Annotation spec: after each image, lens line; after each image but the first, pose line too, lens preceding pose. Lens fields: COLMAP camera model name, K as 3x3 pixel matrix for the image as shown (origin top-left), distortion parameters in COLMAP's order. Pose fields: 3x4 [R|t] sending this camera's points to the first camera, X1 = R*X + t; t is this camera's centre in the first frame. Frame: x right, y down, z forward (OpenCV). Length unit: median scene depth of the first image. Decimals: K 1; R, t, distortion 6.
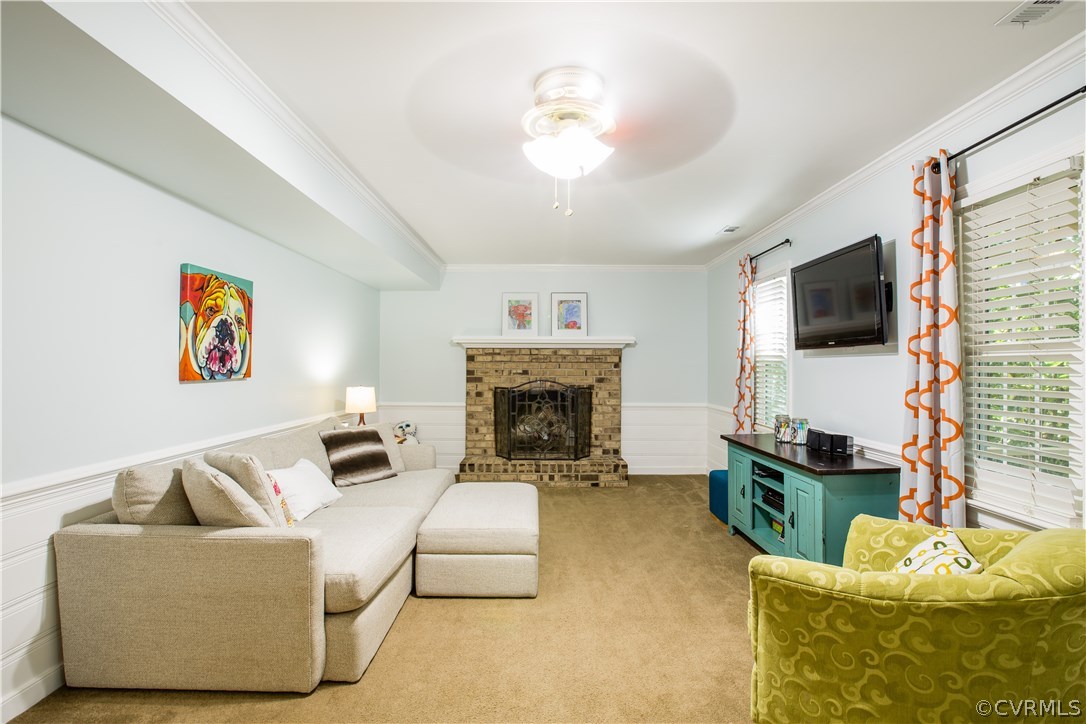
lens RADIAL K [[531.2, 0, 543.0], [0, 531.2, 362.0], [0, 0, 1]] dist [-0.028703, 0.000518]
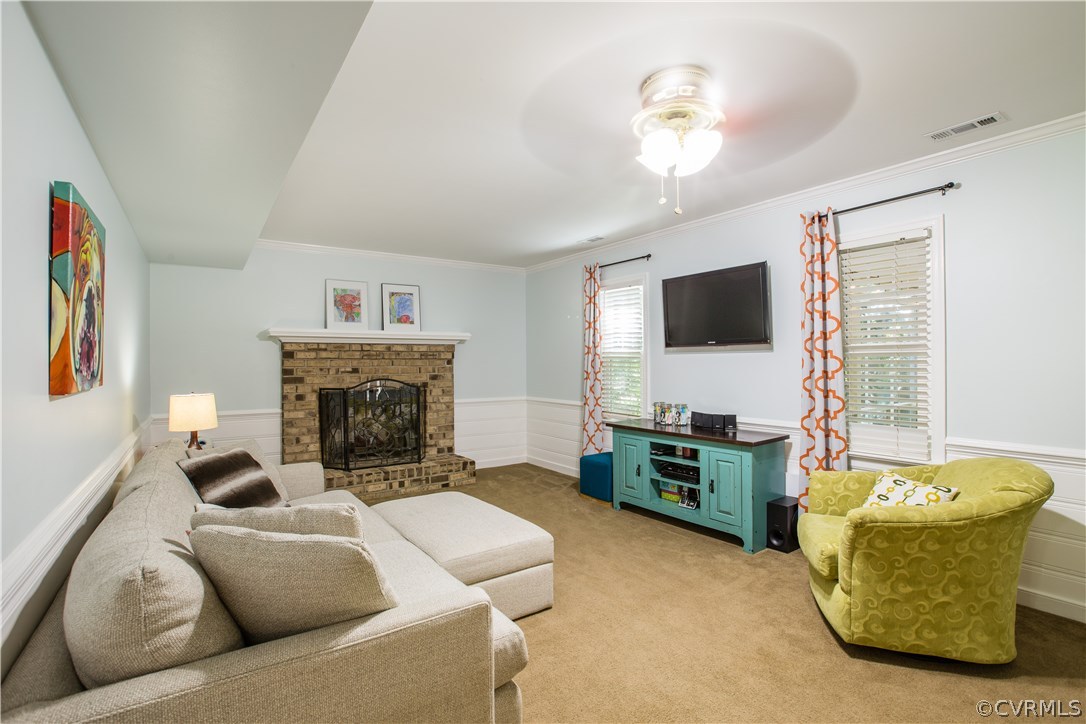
lens RADIAL K [[508.1, 0, 543.0], [0, 508.1, 362.0], [0, 0, 1]] dist [-0.066086, 0.023268]
pose [[0.824664, -0.007487, 0.565573, -0.274517], [0.003968, 0.999964, 0.007451, 0.000098], [-0.565609, -0.003900, 0.824664, 0.138783]]
